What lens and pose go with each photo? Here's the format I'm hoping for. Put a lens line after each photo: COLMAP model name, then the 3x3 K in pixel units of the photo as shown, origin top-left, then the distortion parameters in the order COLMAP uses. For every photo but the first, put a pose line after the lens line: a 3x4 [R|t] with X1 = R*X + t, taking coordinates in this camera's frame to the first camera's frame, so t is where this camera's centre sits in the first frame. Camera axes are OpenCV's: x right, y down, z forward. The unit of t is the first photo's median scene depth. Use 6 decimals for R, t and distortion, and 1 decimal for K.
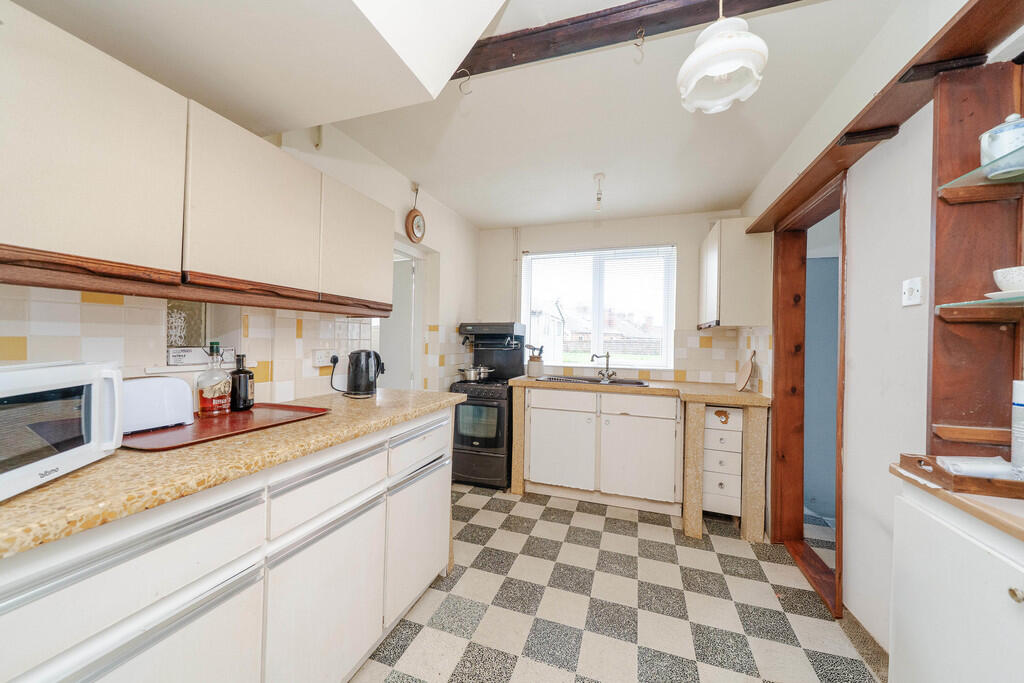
lens RADIAL K [[369.4, 0, 511.7], [0, 369.4, 341.2], [0, 0, 1]] dist [0.002801, 0.000409]
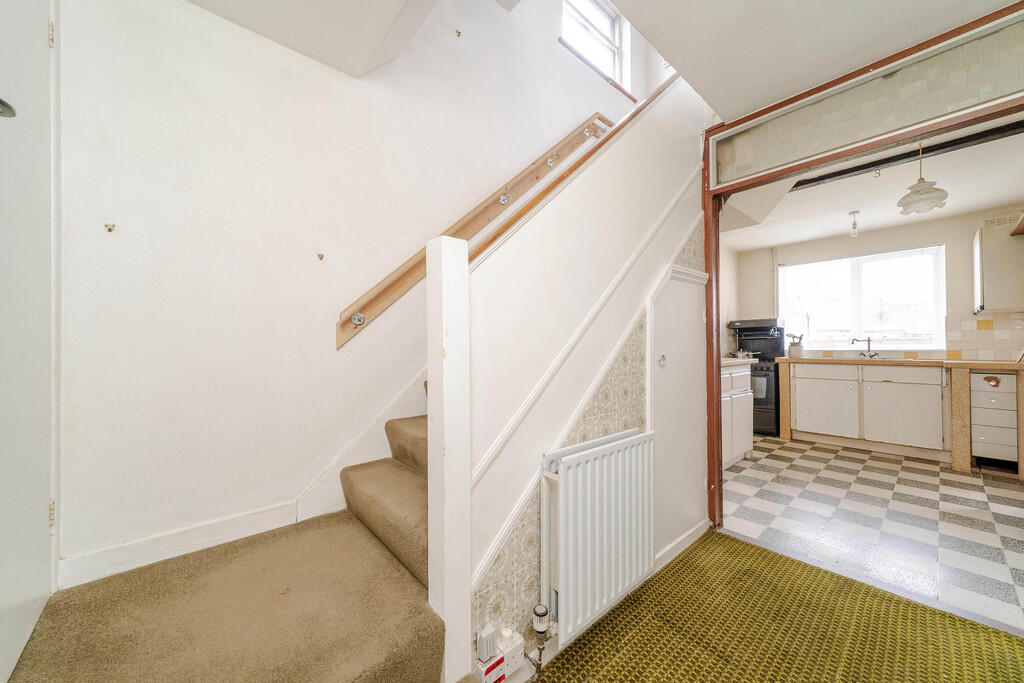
lens RADIAL K [[369.4, 0, 510.9], [0, 369.4, 341.4], [0, 0, 1]] dist [0.002801, 0.000409]
pose [[0.863221, -0.029480, -0.503964, -0.161925], [0.021738, 0.999538, -0.021235, 0.046246], [0.504358, 0.007375, 0.863463, -0.727497]]
